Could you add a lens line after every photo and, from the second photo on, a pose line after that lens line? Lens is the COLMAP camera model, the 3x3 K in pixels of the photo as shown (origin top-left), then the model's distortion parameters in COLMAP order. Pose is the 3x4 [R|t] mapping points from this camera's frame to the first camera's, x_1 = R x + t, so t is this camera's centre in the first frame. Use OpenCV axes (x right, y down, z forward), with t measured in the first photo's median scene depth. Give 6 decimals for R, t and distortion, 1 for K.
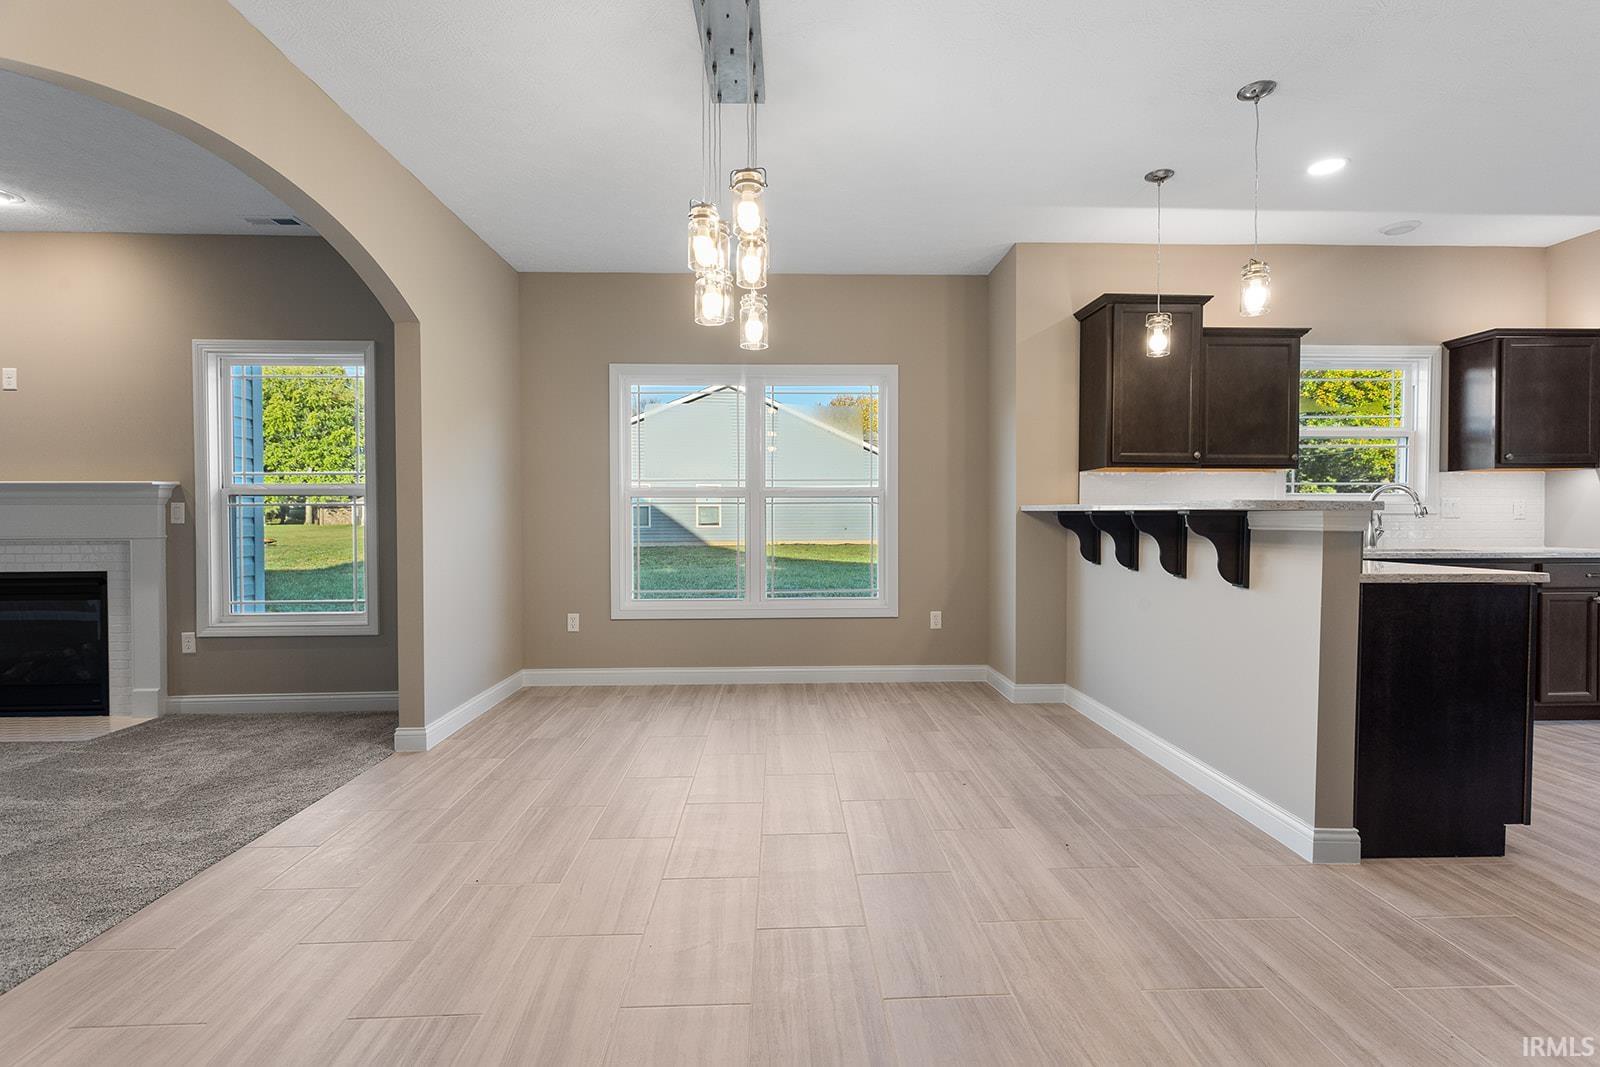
lens RADIAL K [[751.1, 0, 811.2], [0, 751.1, 528.5], [0, 0, 1]] dist [0.003298, 0.001561]
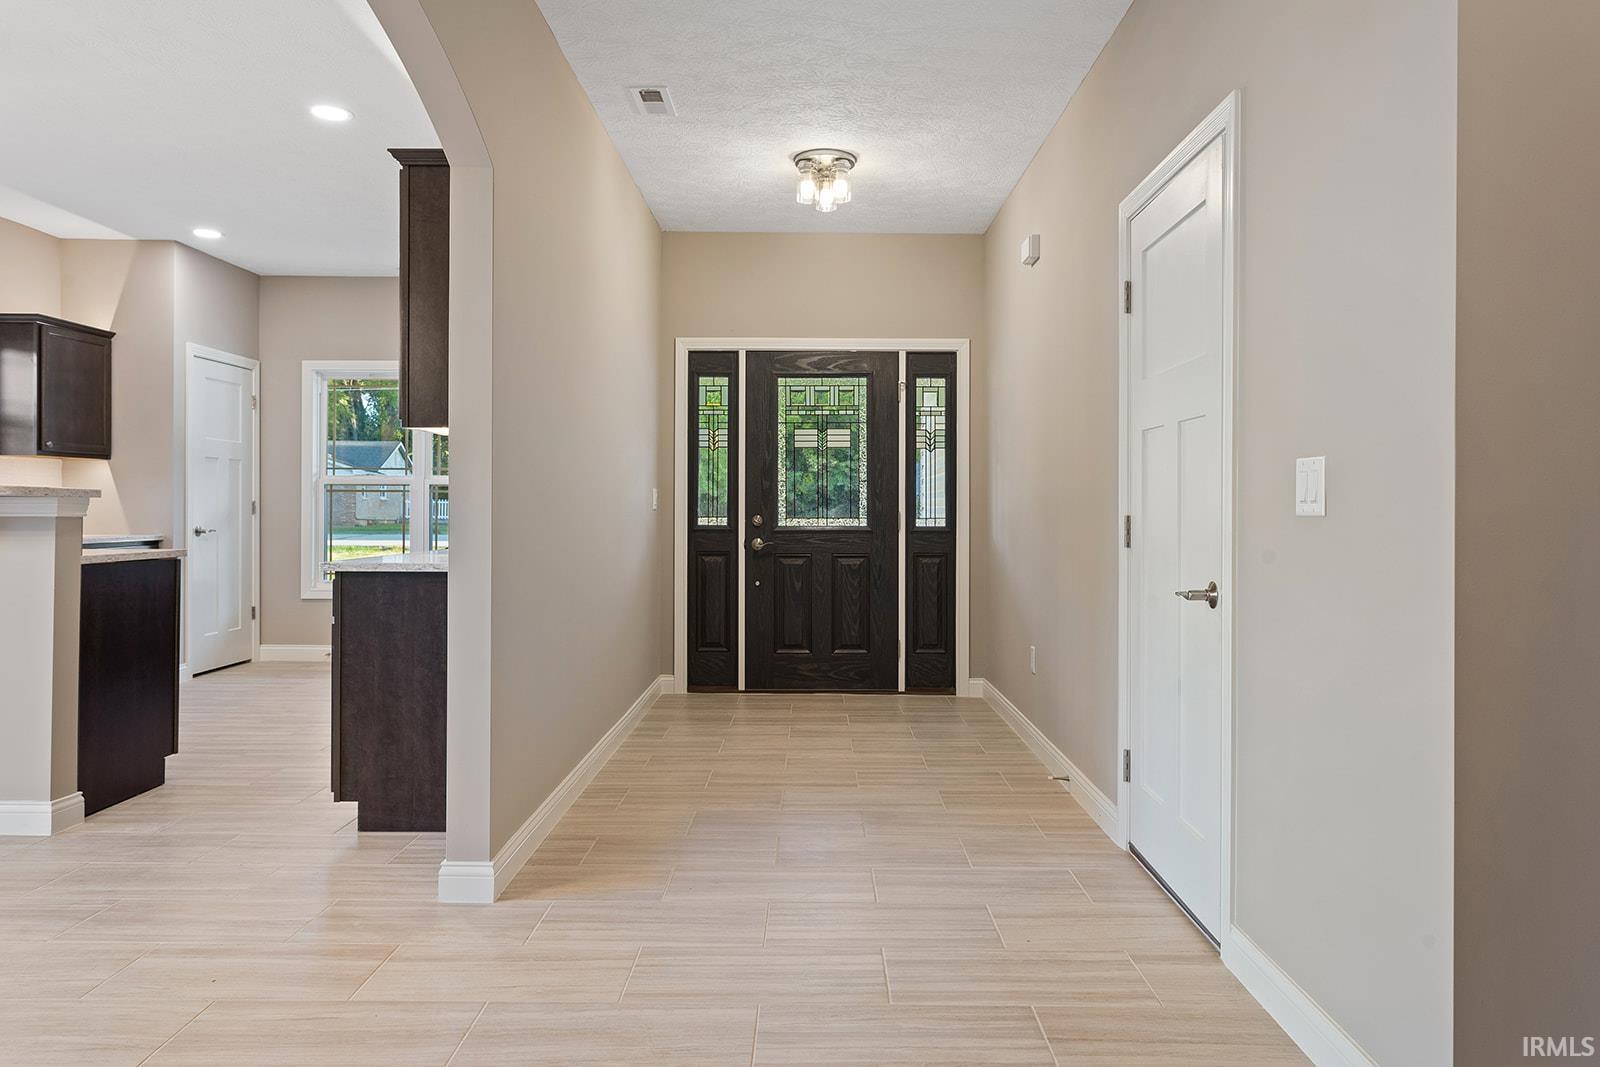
lens RADIAL K [[1062.6, 0, 808.3], [0, 1062.6, 507.6], [0, 0, 1]] dist [0.000241, 0.001854]
pose [[0.049261, 0.002165, 0.998784, -0.489733], [0.011377, 0.999932, -0.002728, 0.004108], [-0.998721, 0.011497, 0.049233, -0.081559]]
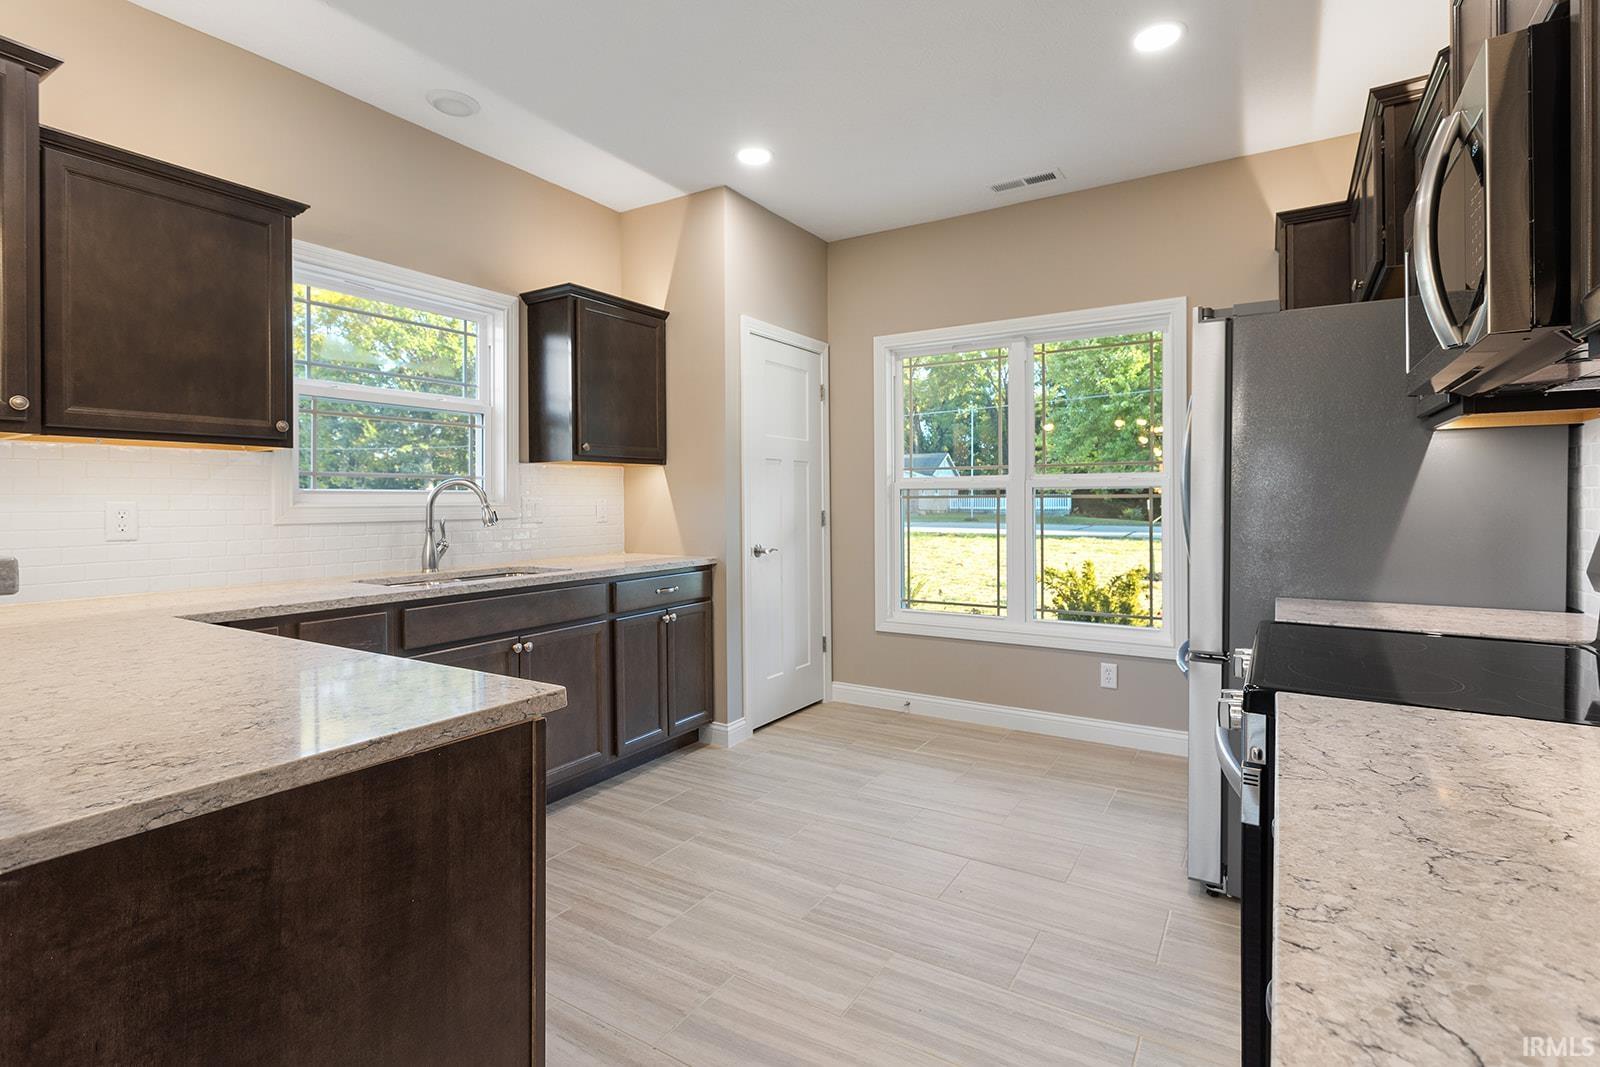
lens RADIAL K [[751.1, 0, 819.8], [0, 751.1, 500.7], [0, 0, 1]] dist [0.003298, 0.001561]
pose [[0.547295, -0.003866, 0.836931, 0.449458], [0.019203, 0.999784, -0.007940, -0.031184], [-0.836719, 0.020417, 0.547251, 0.408782]]
